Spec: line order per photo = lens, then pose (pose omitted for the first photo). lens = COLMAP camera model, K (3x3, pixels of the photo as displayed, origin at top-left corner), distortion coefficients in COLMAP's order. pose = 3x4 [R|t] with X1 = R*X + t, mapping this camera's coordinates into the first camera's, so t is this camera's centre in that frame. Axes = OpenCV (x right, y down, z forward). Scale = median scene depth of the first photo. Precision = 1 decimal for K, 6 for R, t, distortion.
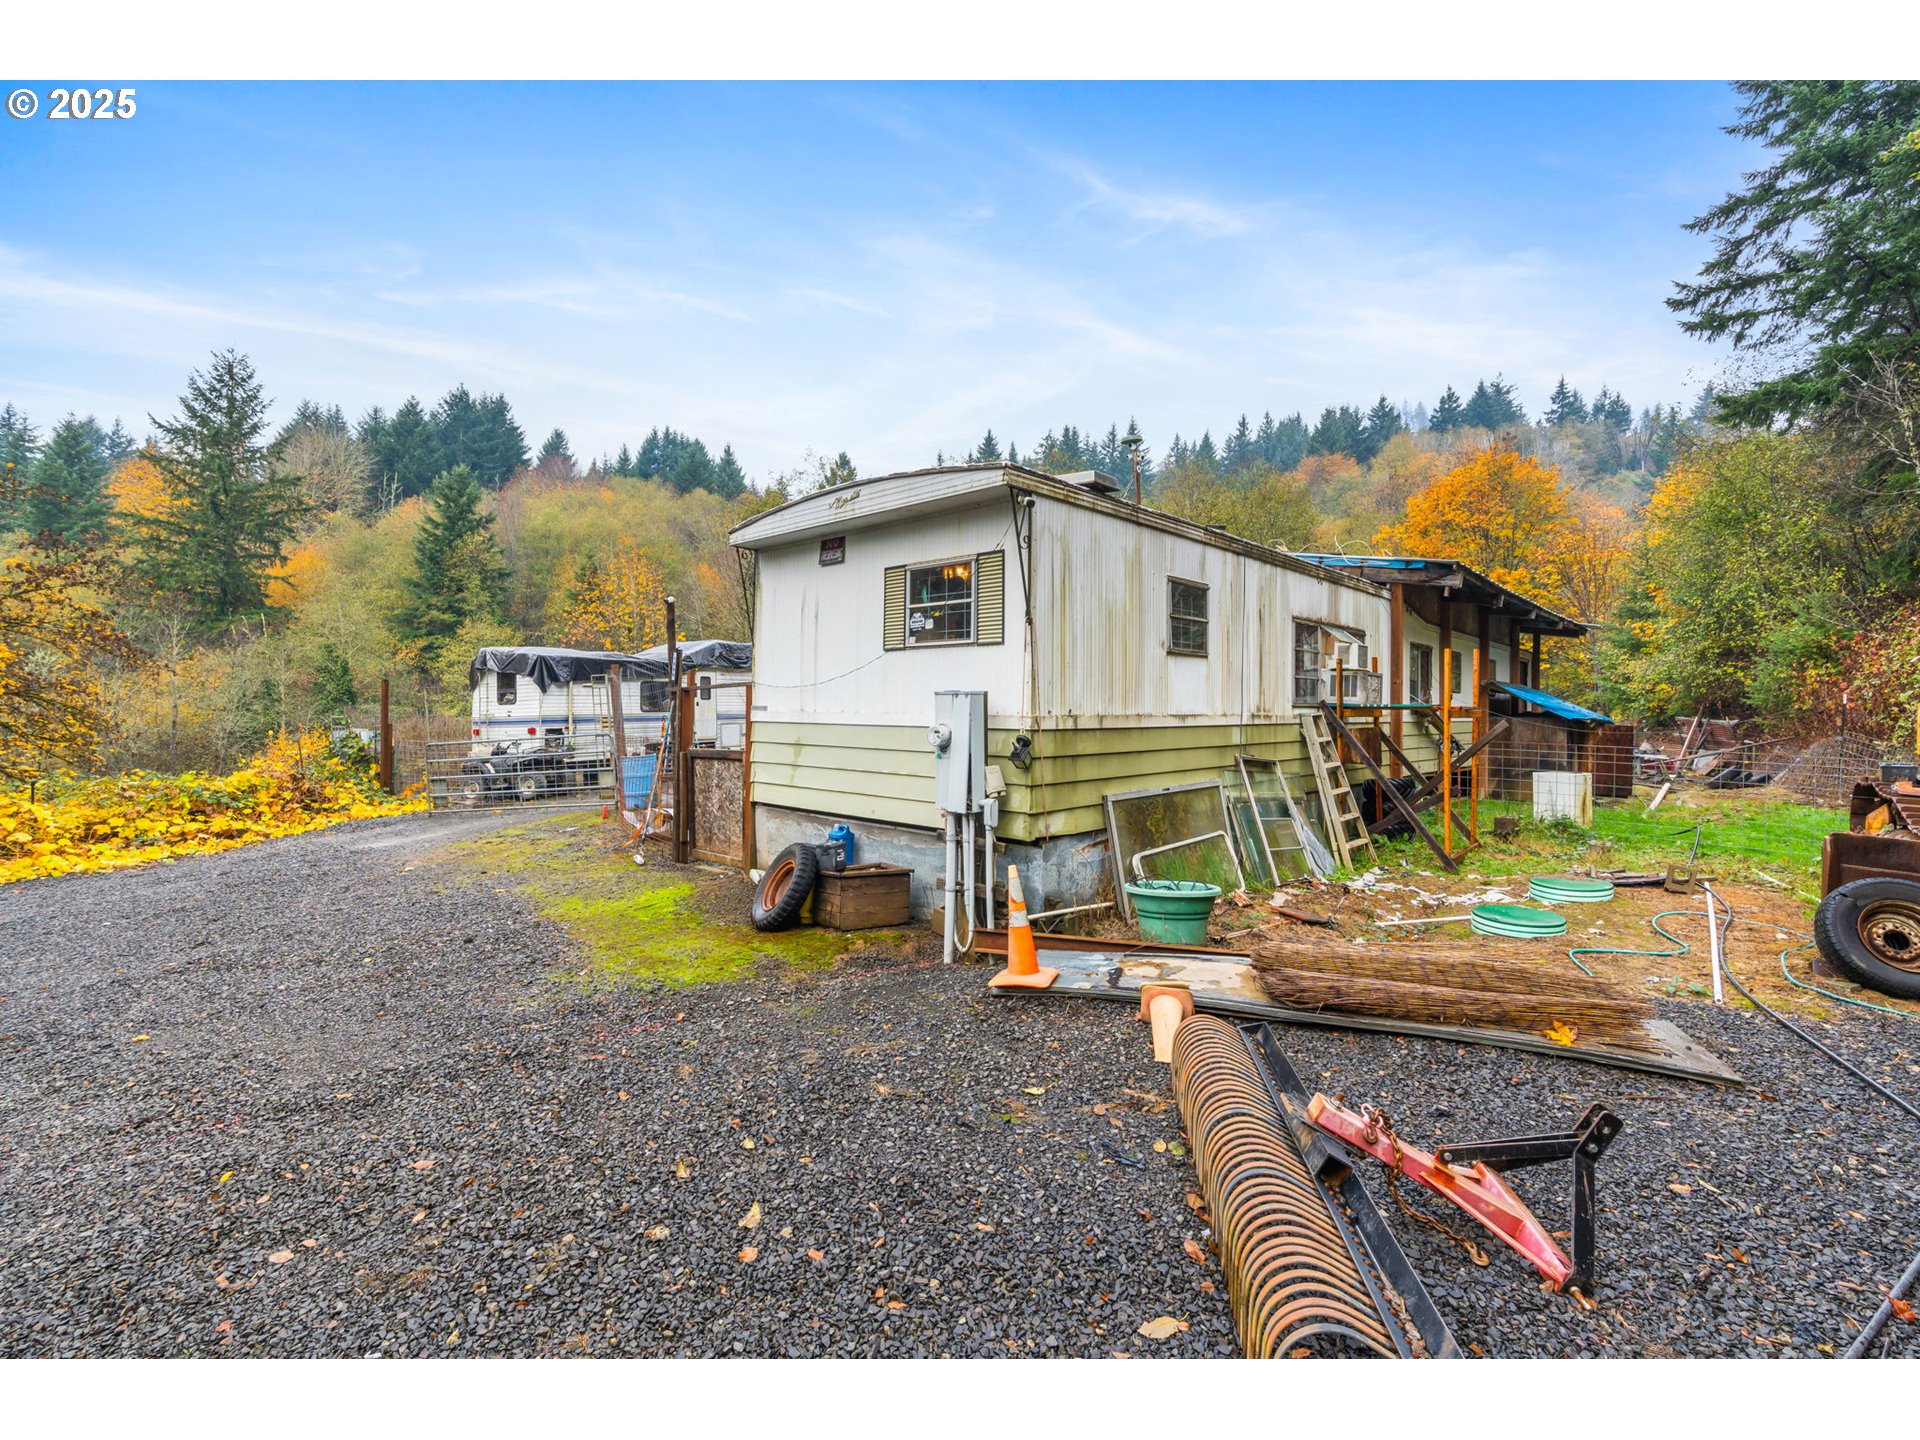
lens RADIAL K [[859.9, 0, 964.6], [0, 859.9, 691.4], [0, 0, 1]] dist [-0.000011, 0.000152]
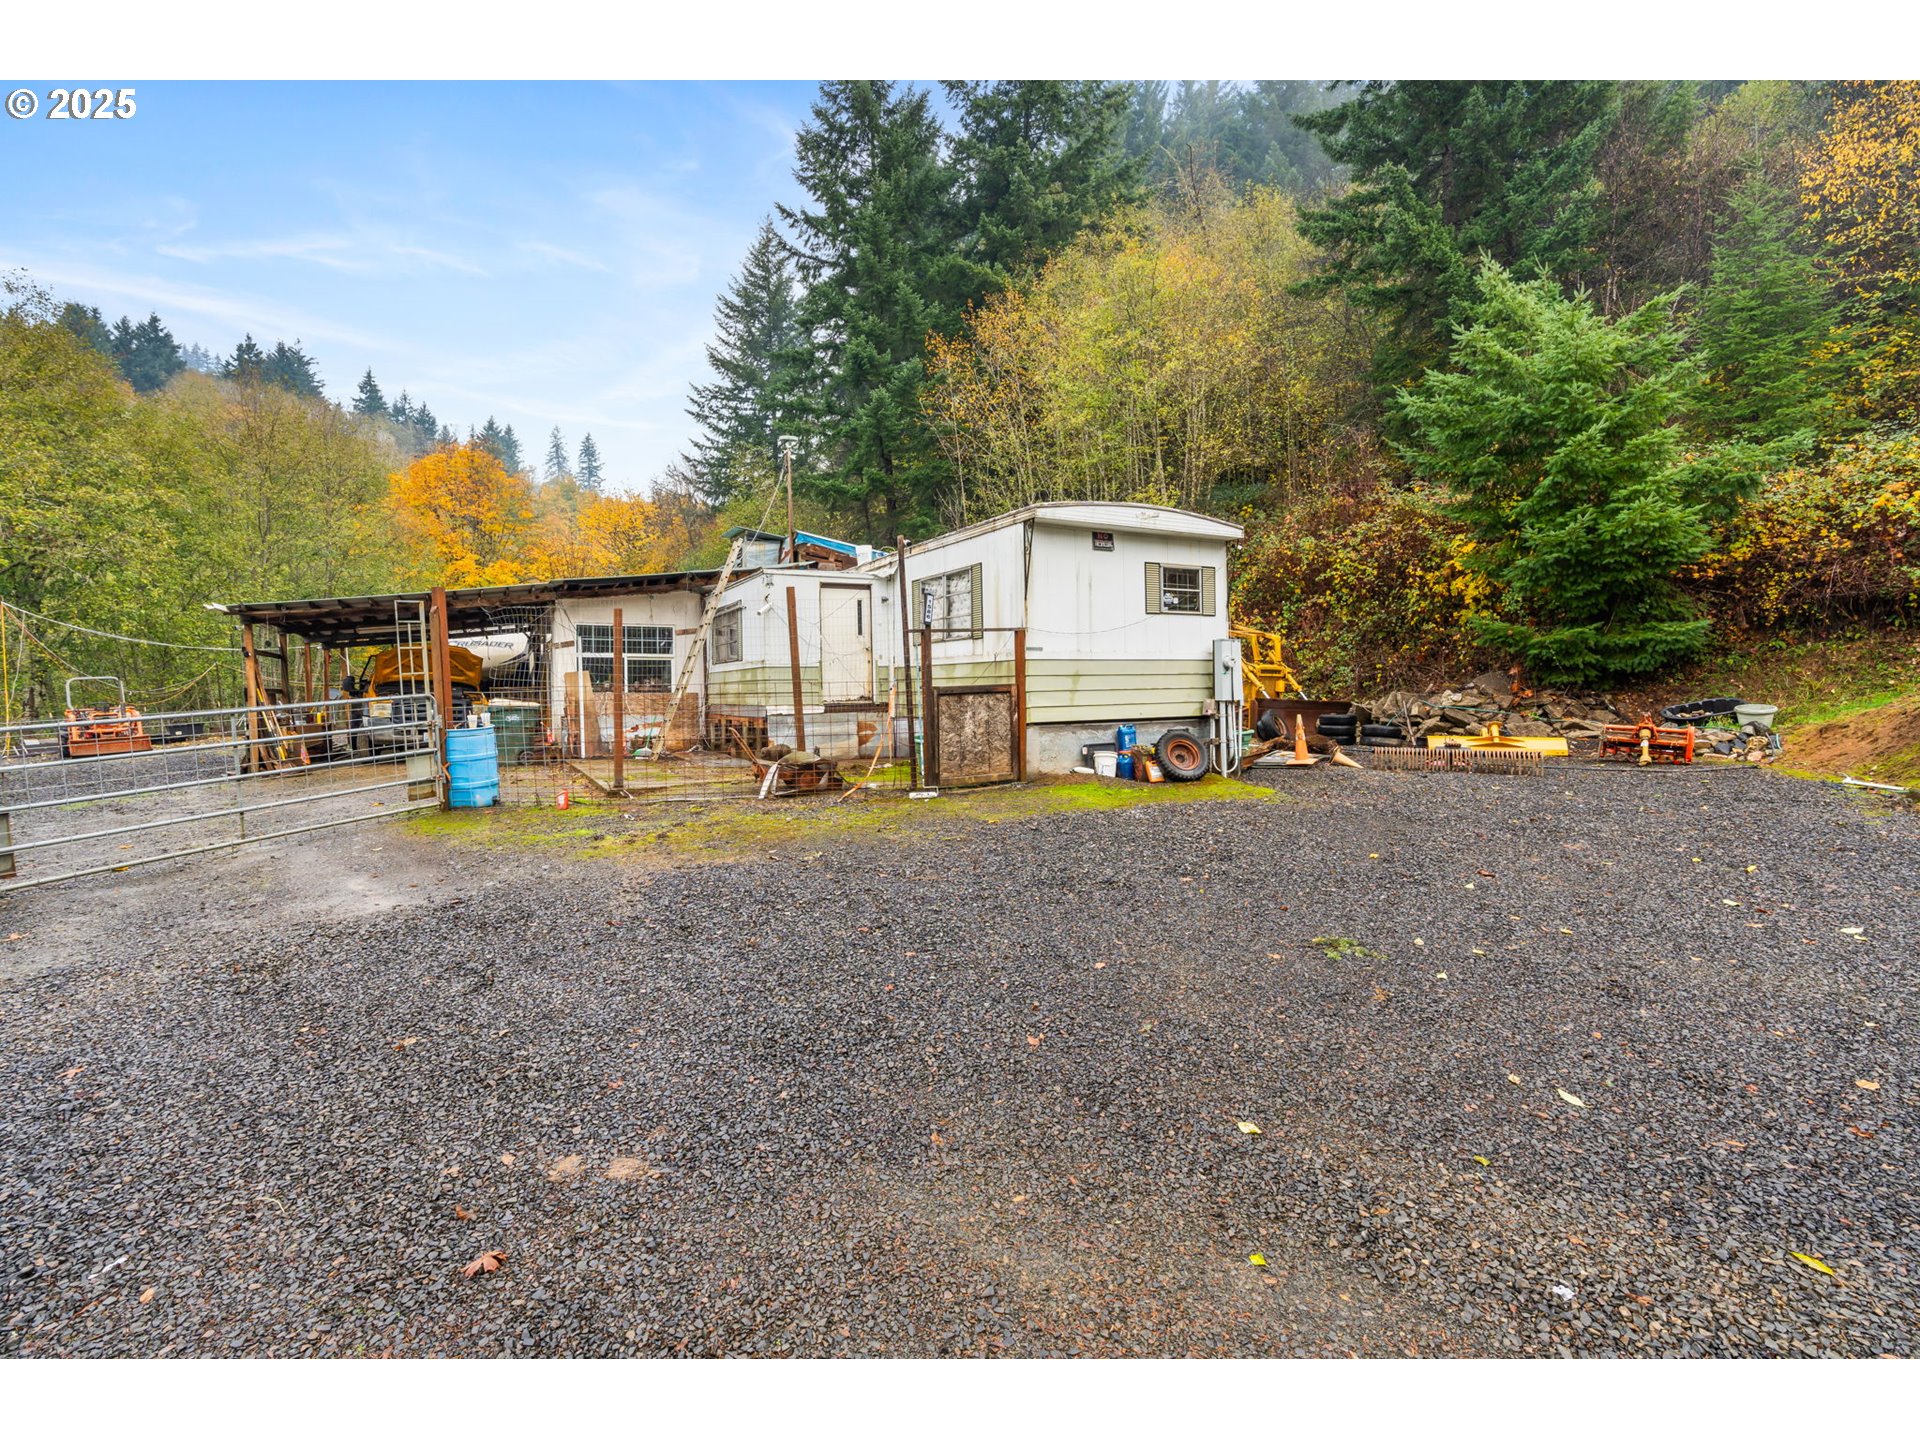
lens RADIAL K [[854.9, 0, 964.7], [0, 854.9, 710.1], [0, 0, 1]] dist [-0.003994, 0.000096]
pose [[0.303721, -0.033317, 0.952178, -1.250007], [0.002789, 0.999415, 0.034080, 0.056344], [-0.952757, -0.007695, 0.303636, 0.608720]]
